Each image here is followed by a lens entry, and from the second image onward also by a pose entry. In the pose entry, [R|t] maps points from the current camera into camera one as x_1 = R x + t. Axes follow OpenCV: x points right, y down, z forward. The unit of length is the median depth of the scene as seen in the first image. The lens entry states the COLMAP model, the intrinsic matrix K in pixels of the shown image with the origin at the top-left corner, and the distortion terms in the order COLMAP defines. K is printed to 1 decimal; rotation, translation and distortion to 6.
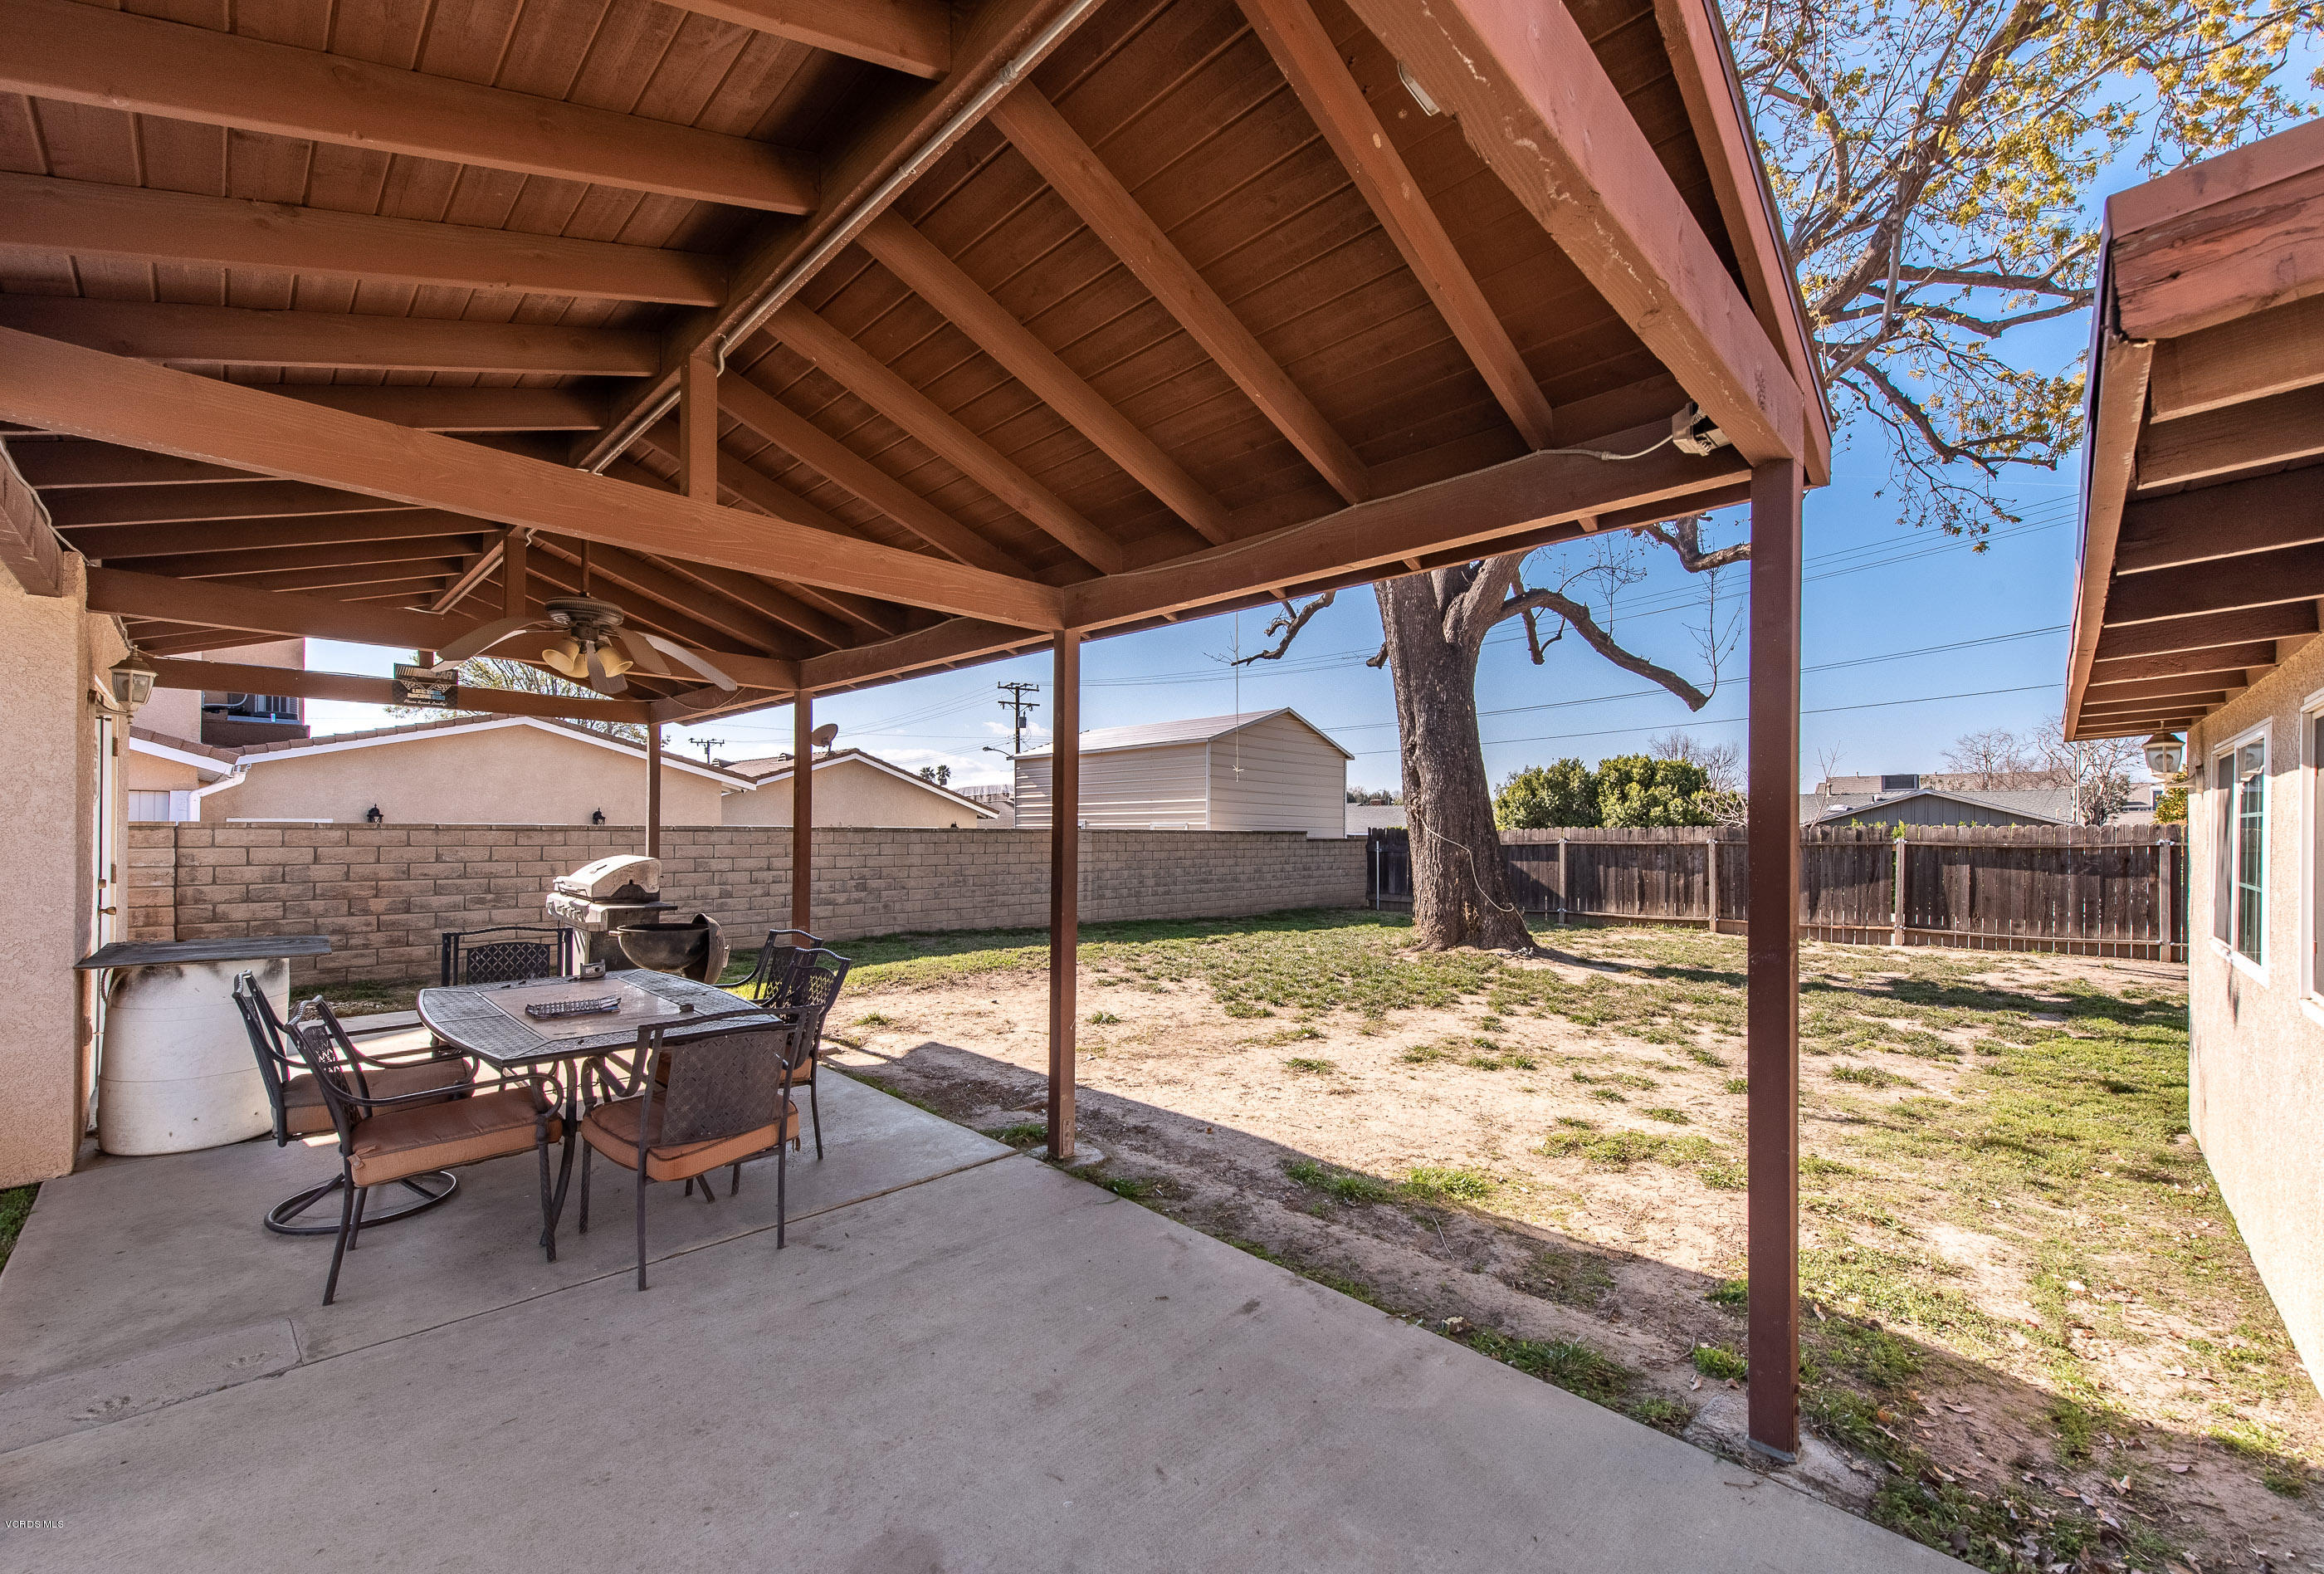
lens RADIAL K [[911.6, 0, 1168.1], [0, 911.6, 824.2], [0, 0, 1]] dist [0.009048, -0.001961]
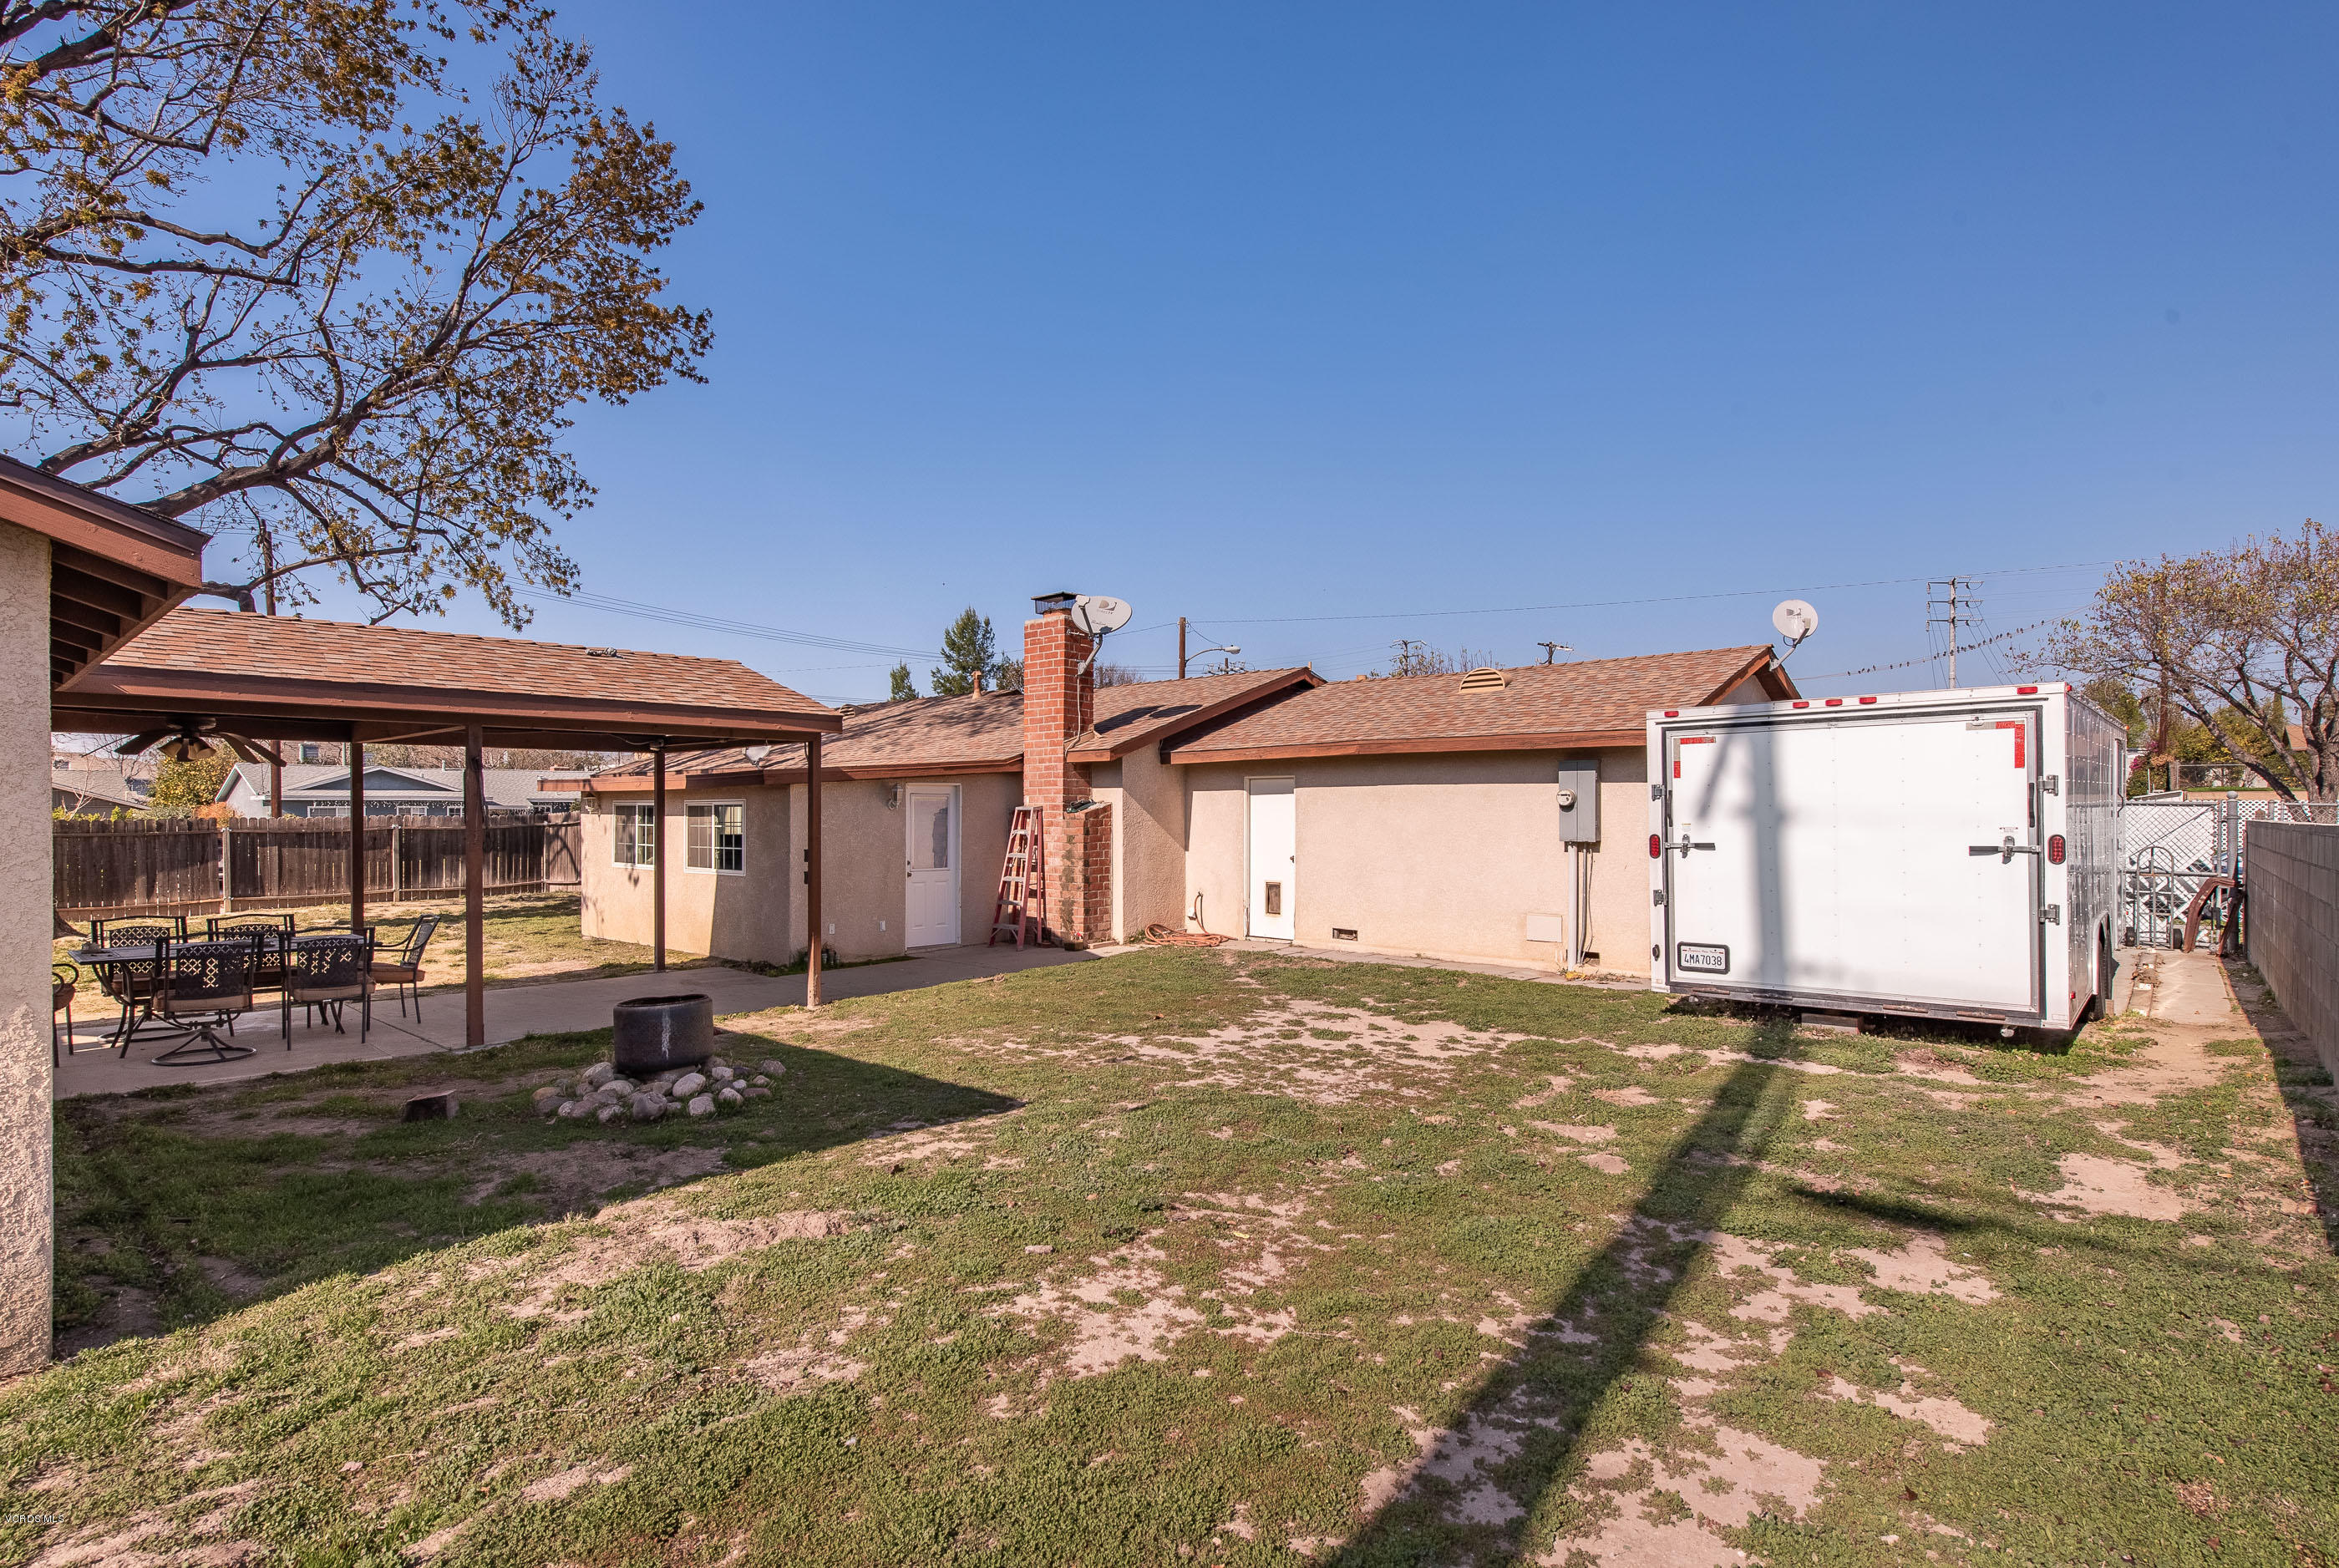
lens RADIAL K [[1191.8, 0, 1167.8], [0, 1191.8, 800.3], [0, 0, 1]] dist [0.020926, 0.000112]
pose [[-0.018533, 0.001701, 0.999827, -0.997322], [-0.006989, 0.999974, -0.001831, -0.031242], [-0.999804, -0.007022, -0.018521, -0.289590]]
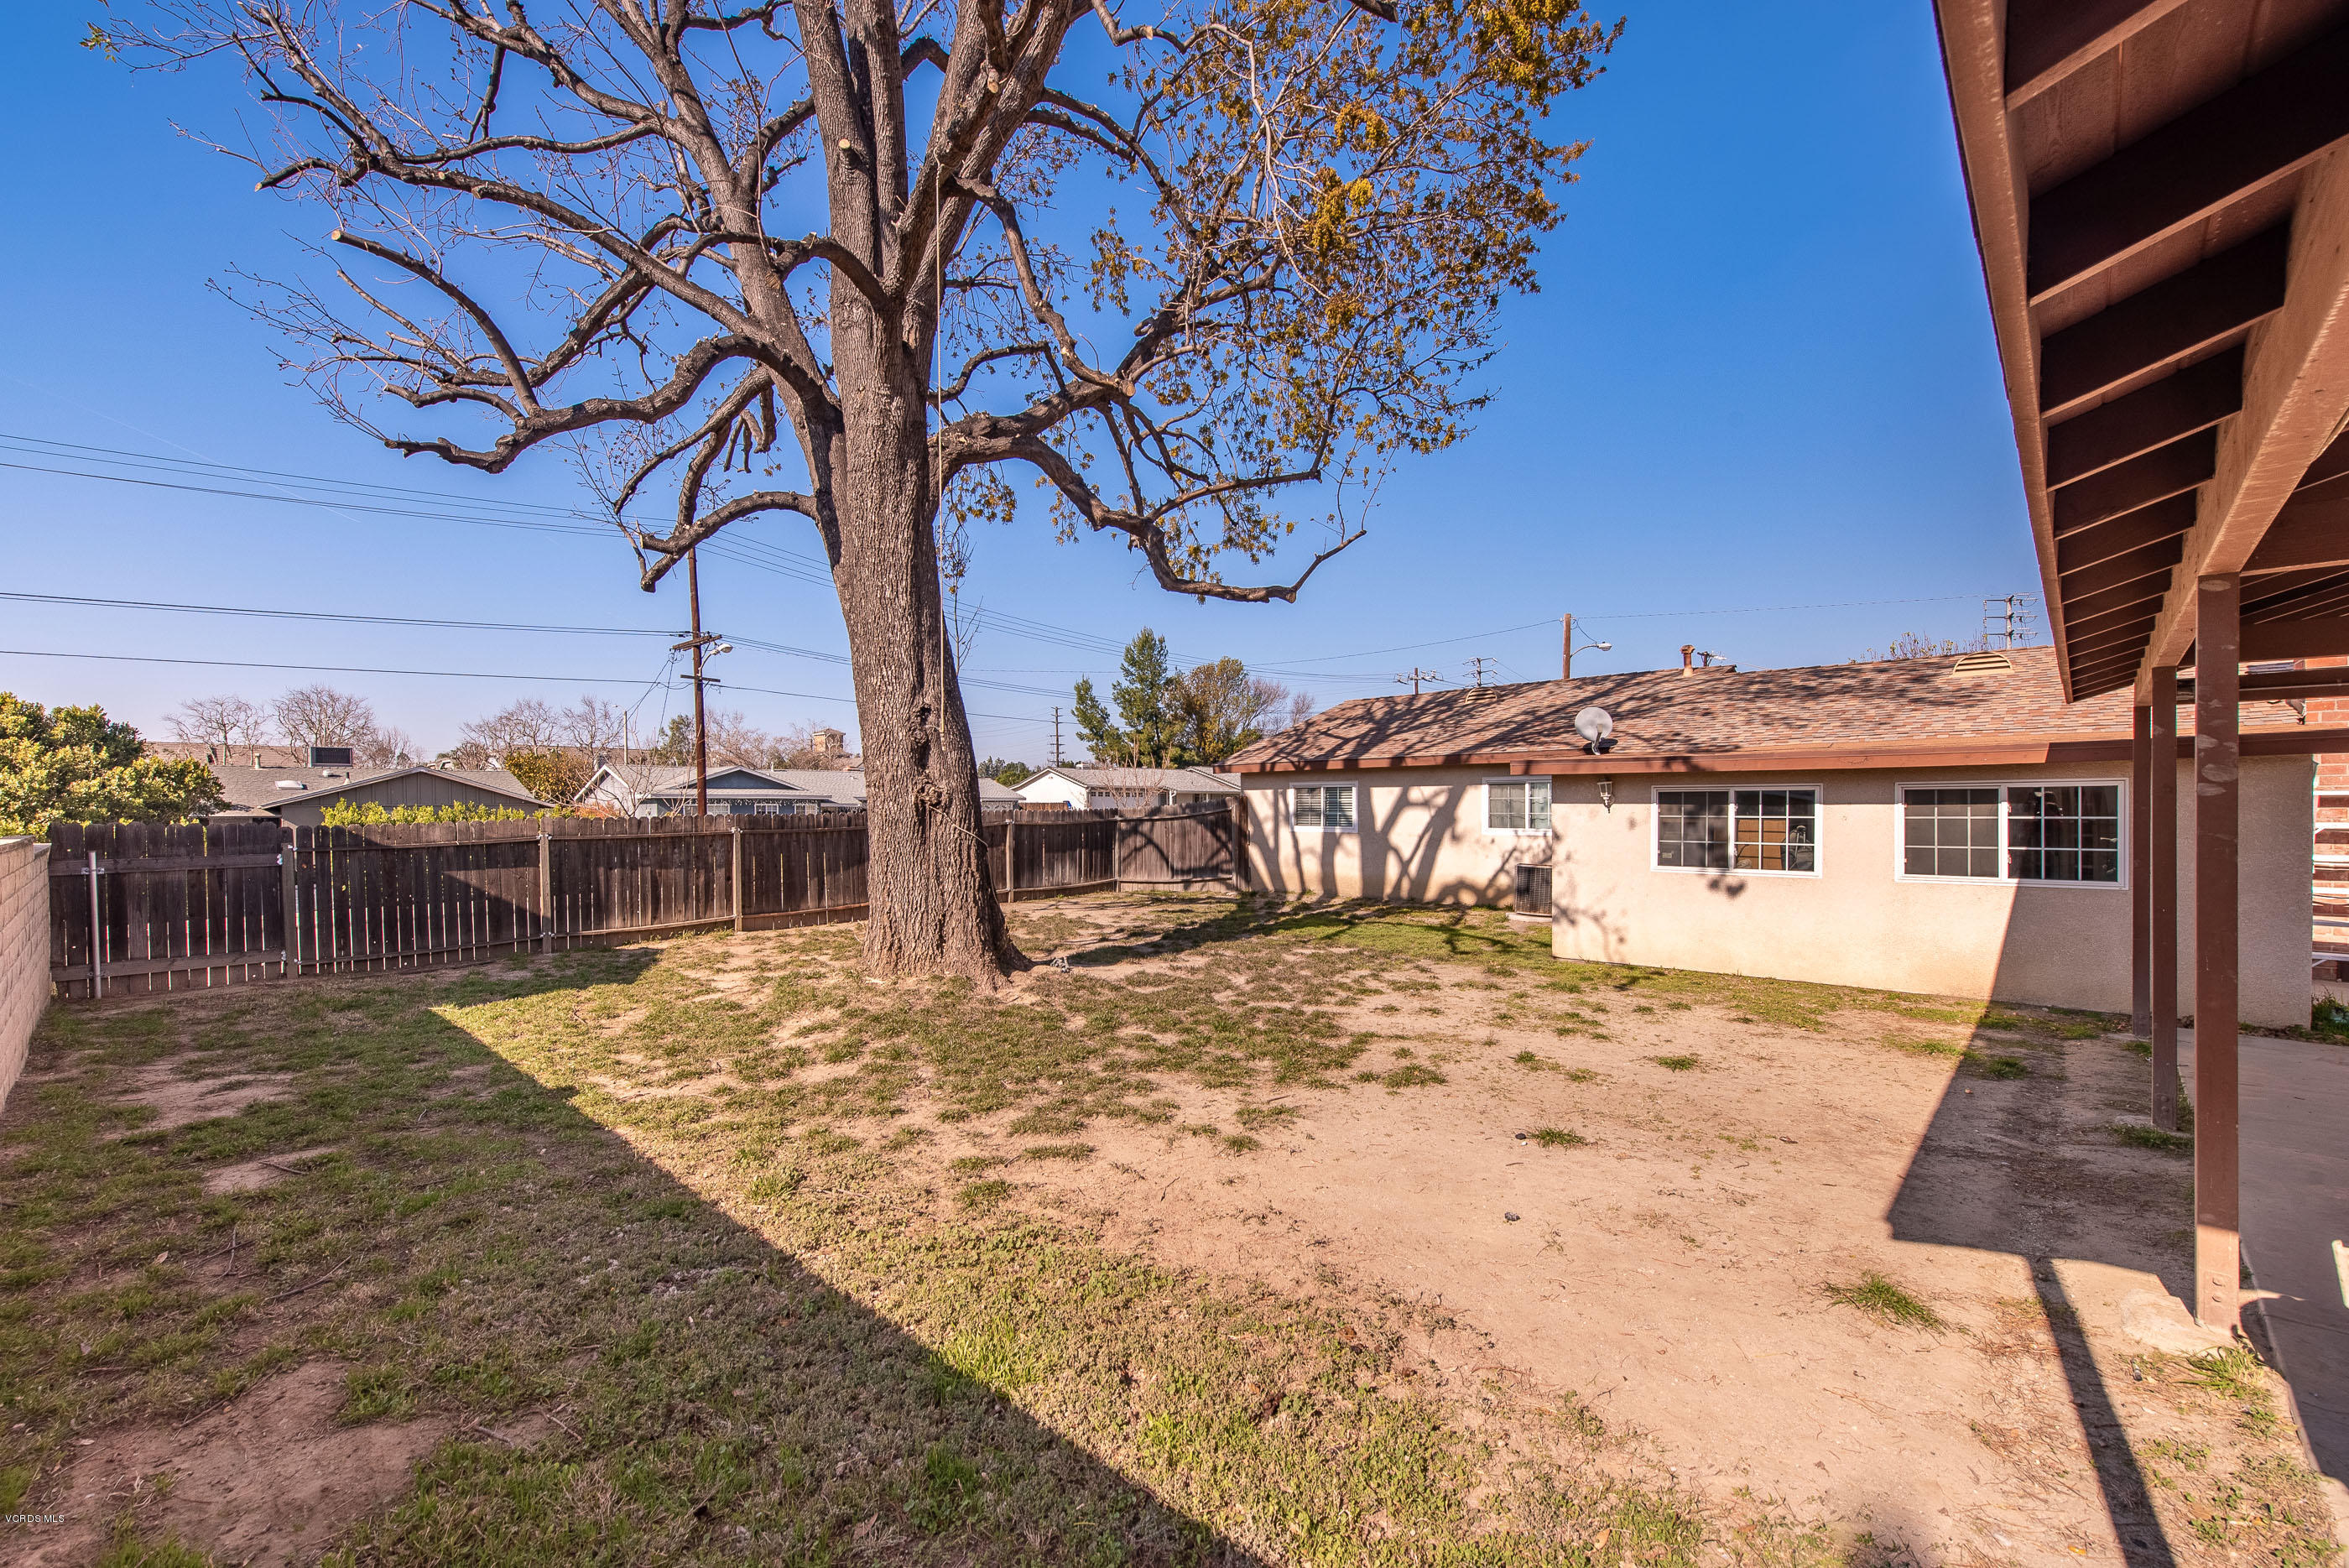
lens RADIAL K [[965.9, 0, 1133.4], [0, 965.9, 813.3], [0, 0, 1]] dist [-0.000709, -0.000016]
pose [[0.000464, -0.012751, 0.999919, -0.453240], [-0.001487, 0.999918, 0.012751, -0.014294], [-0.999999, -0.001492, 0.000445, 0.787199]]
